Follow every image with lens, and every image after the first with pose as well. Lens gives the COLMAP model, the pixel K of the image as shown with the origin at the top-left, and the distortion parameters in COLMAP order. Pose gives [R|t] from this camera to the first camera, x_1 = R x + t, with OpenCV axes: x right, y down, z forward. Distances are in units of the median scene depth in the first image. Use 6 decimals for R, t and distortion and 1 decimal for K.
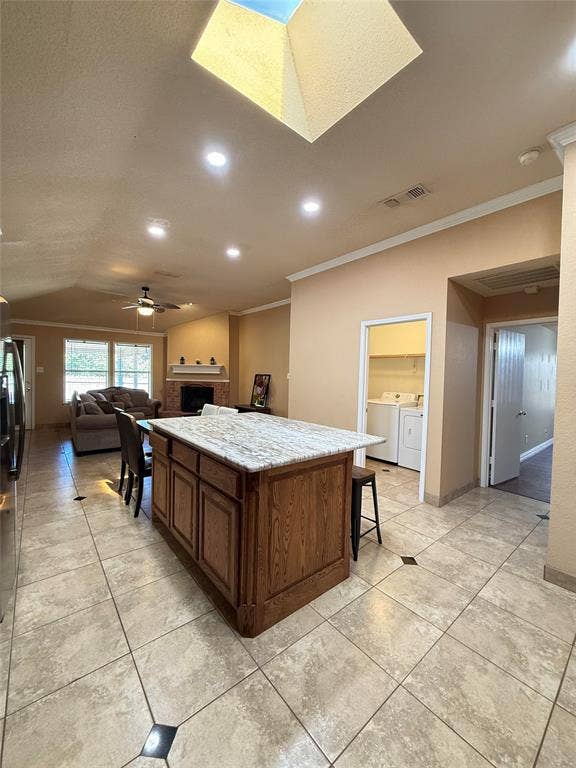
lens RADIAL K [[304.2, 0, 286.4], [0, 304.2, 383.1], [0, 0, 1]] dist [0.000907, -0.000052]
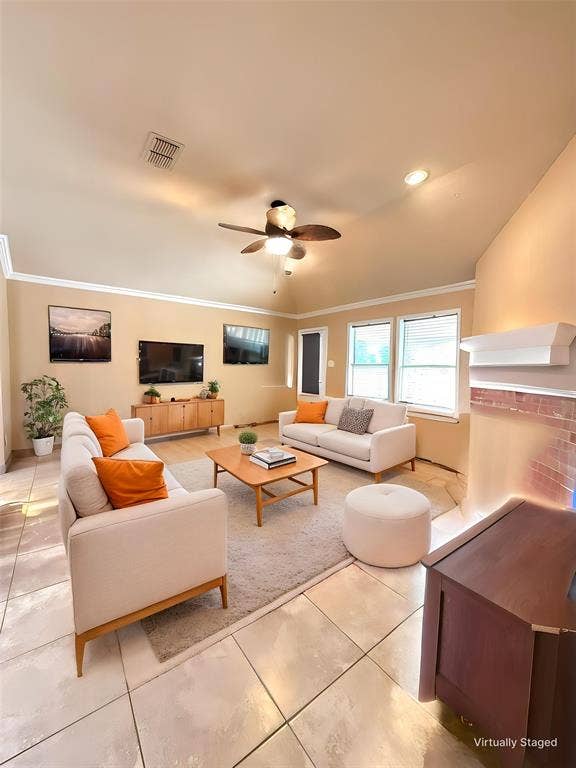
lens RADIAL K [[304.2, 0, 286.4], [0, 304.2, 383.1], [0, 0, 1]] dist [0.000907, -0.000052]
pose [[-0.048902, 0.038558, -0.998059, 0.065869], [-0.044982, 0.998156, 0.040766, -0.016478], [0.997790, 0.046888, -0.047078, 0.816518]]
